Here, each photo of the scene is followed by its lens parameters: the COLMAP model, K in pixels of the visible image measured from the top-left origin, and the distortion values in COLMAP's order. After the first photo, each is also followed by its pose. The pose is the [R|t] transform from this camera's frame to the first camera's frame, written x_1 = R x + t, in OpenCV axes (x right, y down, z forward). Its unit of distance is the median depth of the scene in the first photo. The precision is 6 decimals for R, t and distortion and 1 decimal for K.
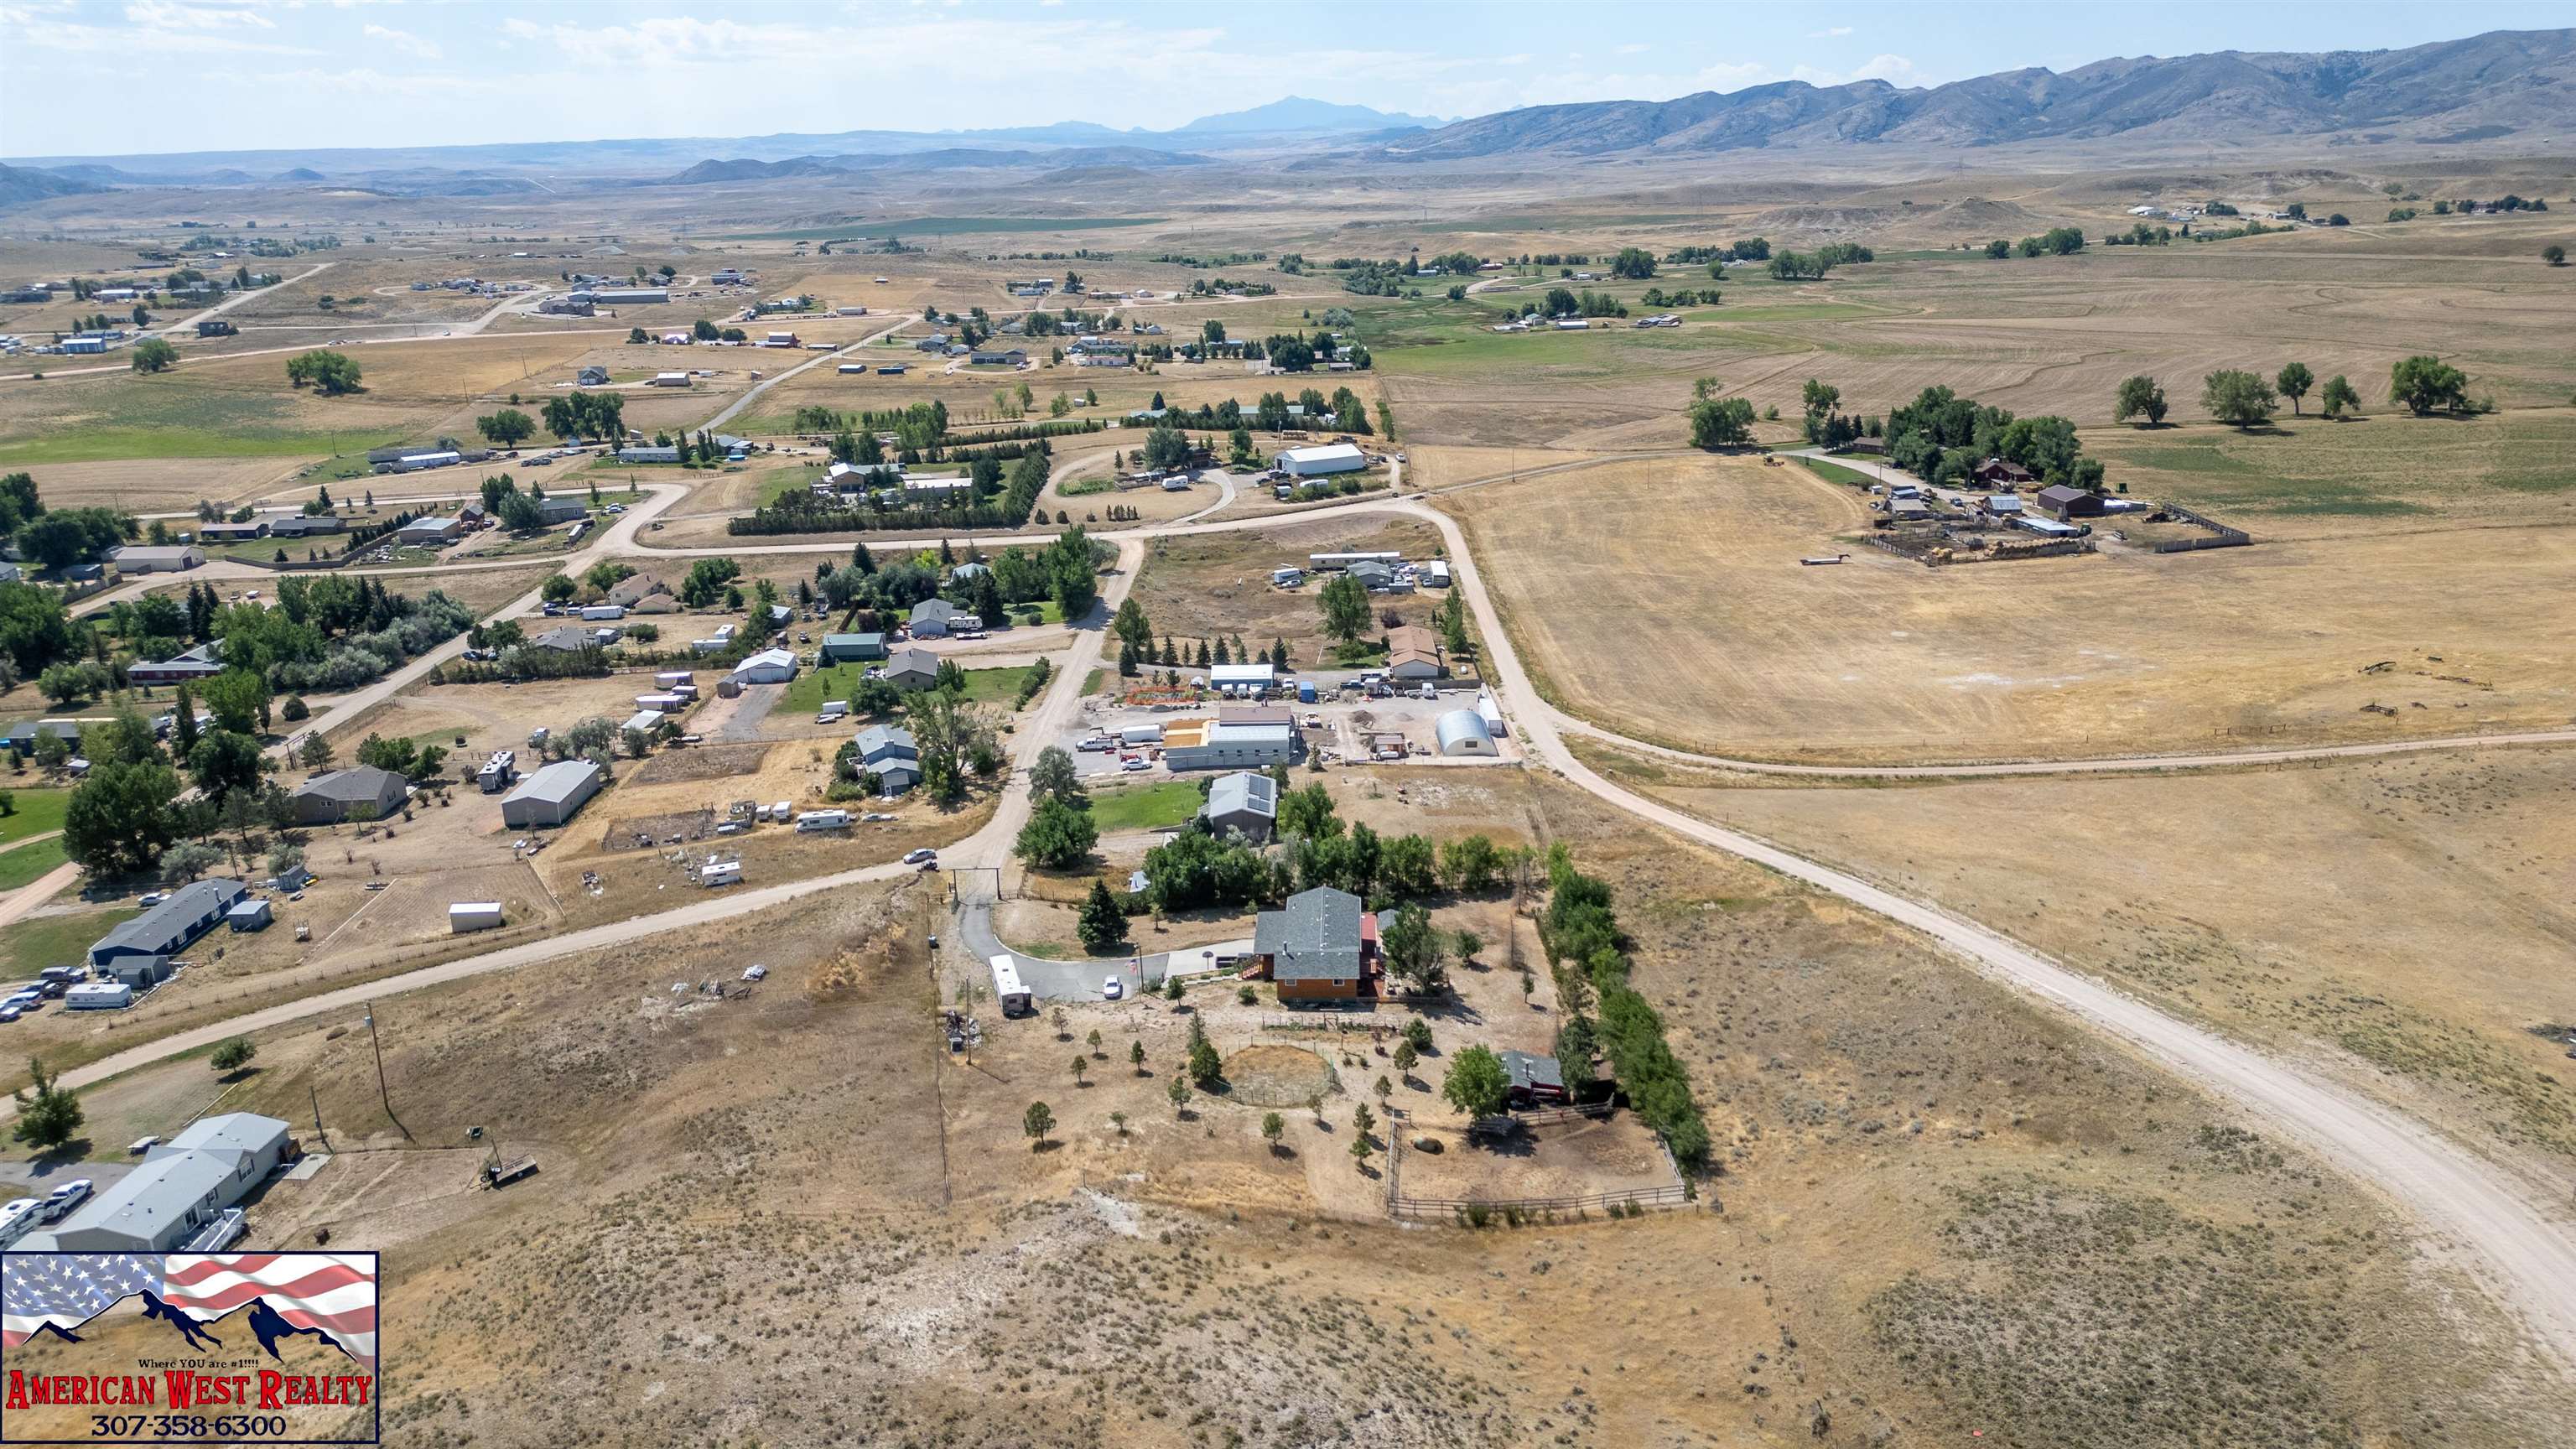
lens RADIAL K [[1799.4, 0, 1295.7], [0, 1799.4, 735.9], [0, 0, 1]] dist [0.075558, -0.084602]
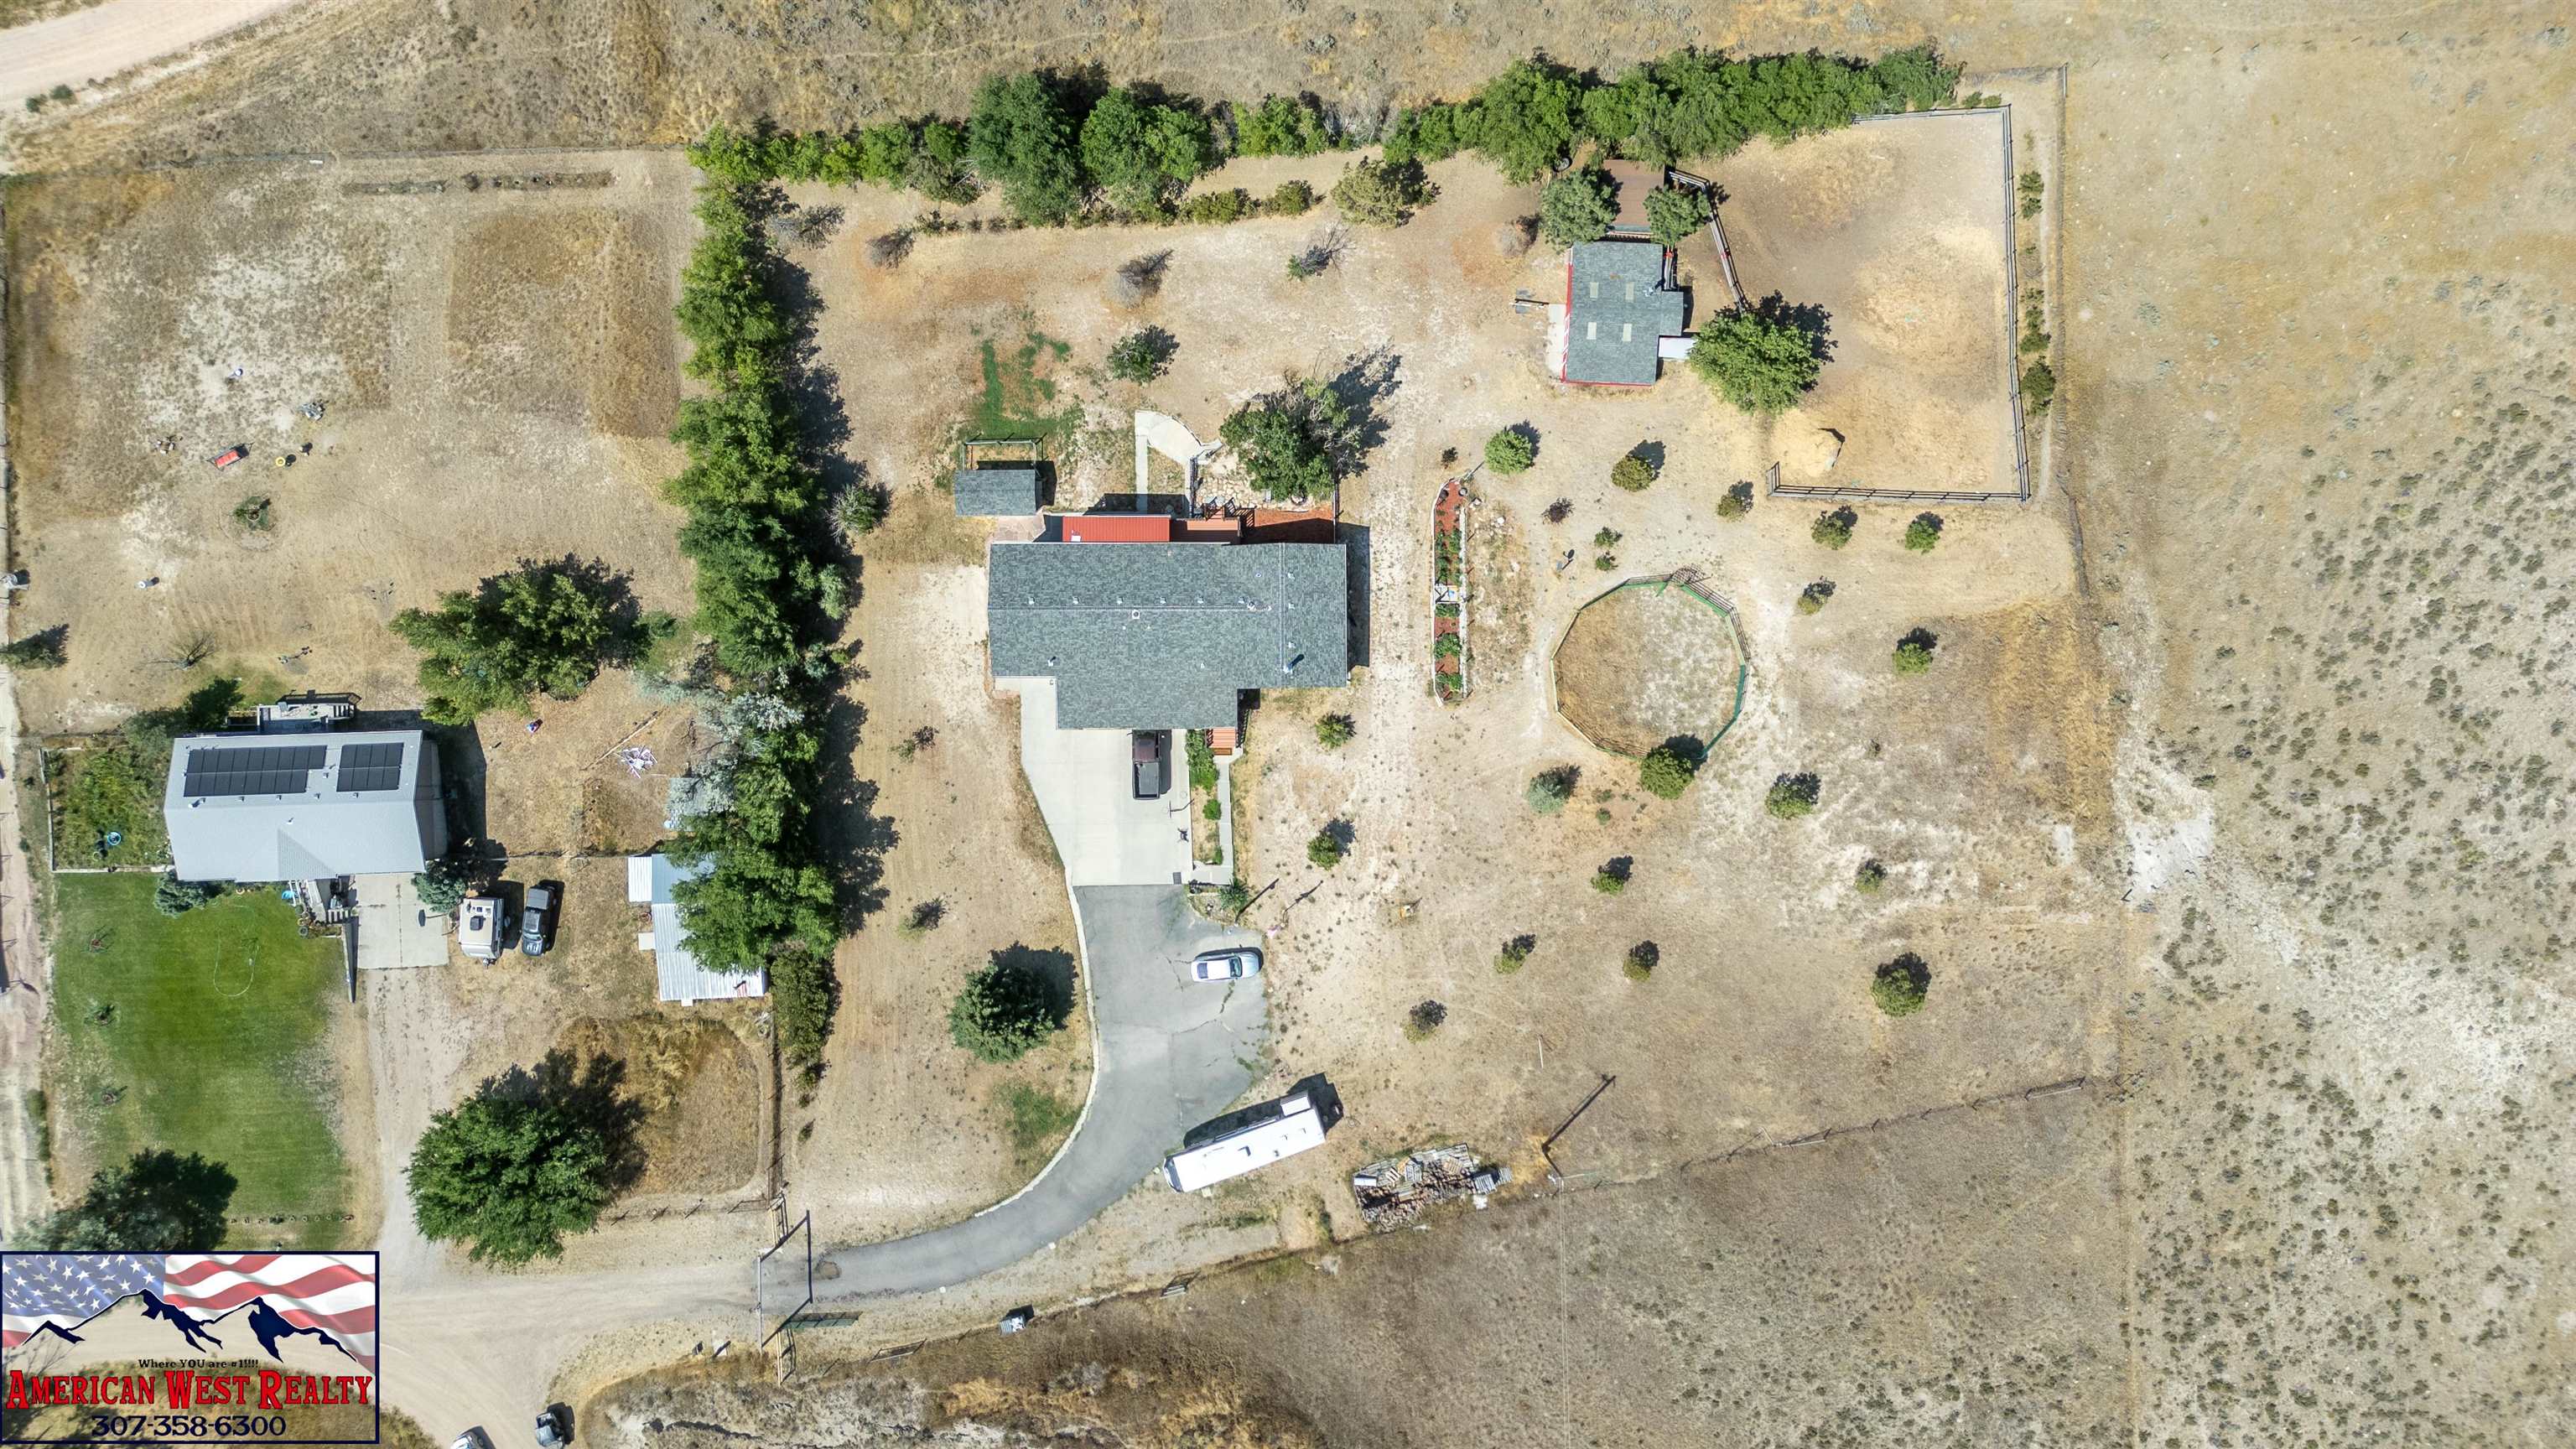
lens RADIAL K [[1799.4, 0, 1295.7], [0, 1799.4, 735.9], [0, 0, 1]] dist [0.075558, -0.084602]
pose [[-0.032110, -0.999156, 0.025613, -0.013537], [0.310708, 0.014378, 0.950397, -0.135693], [-0.949963, 0.038475, 0.309984, 0.256752]]
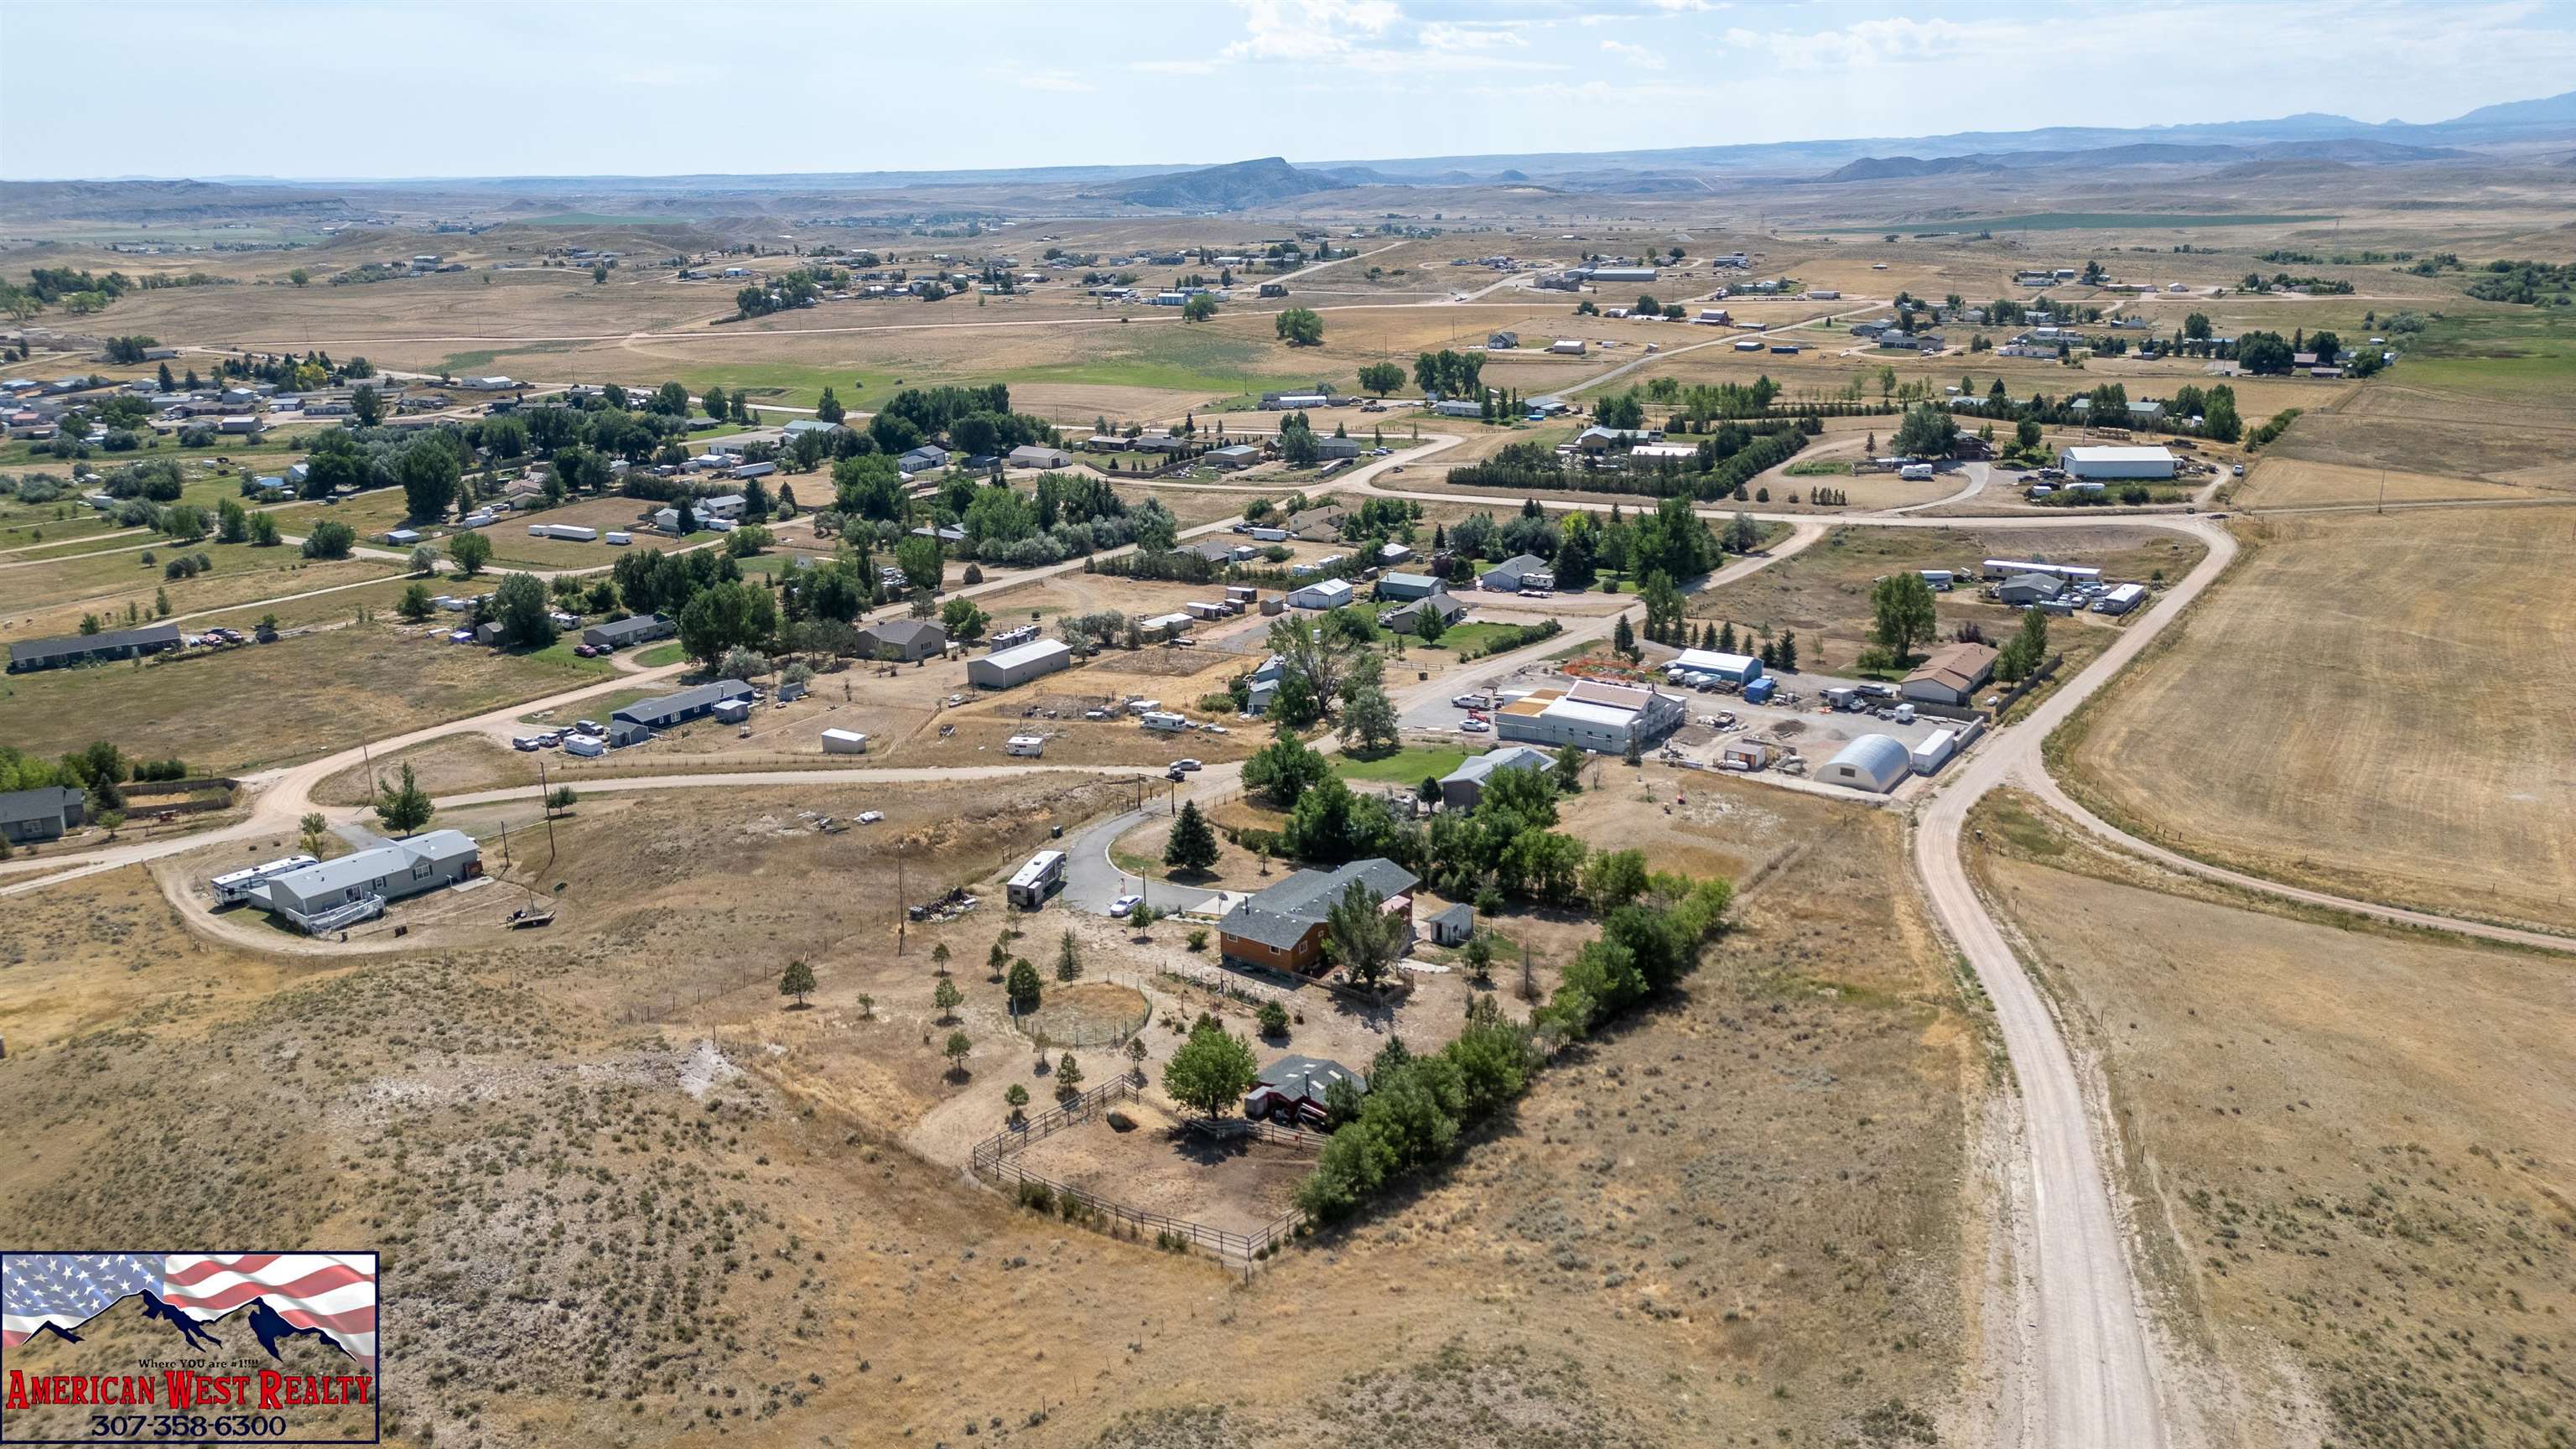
lens RADIAL K [[1799.4, 0, 1295.7], [0, 1799.4, 735.9], [0, 0, 1]] dist [0.075558, -0.084602]
pose [[0.824782, 0.172615, -0.538460, 0.153251], [-0.172905, 0.983644, 0.050483, -0.004416], [0.538367, 0.051465, 0.841137, 0.077139]]
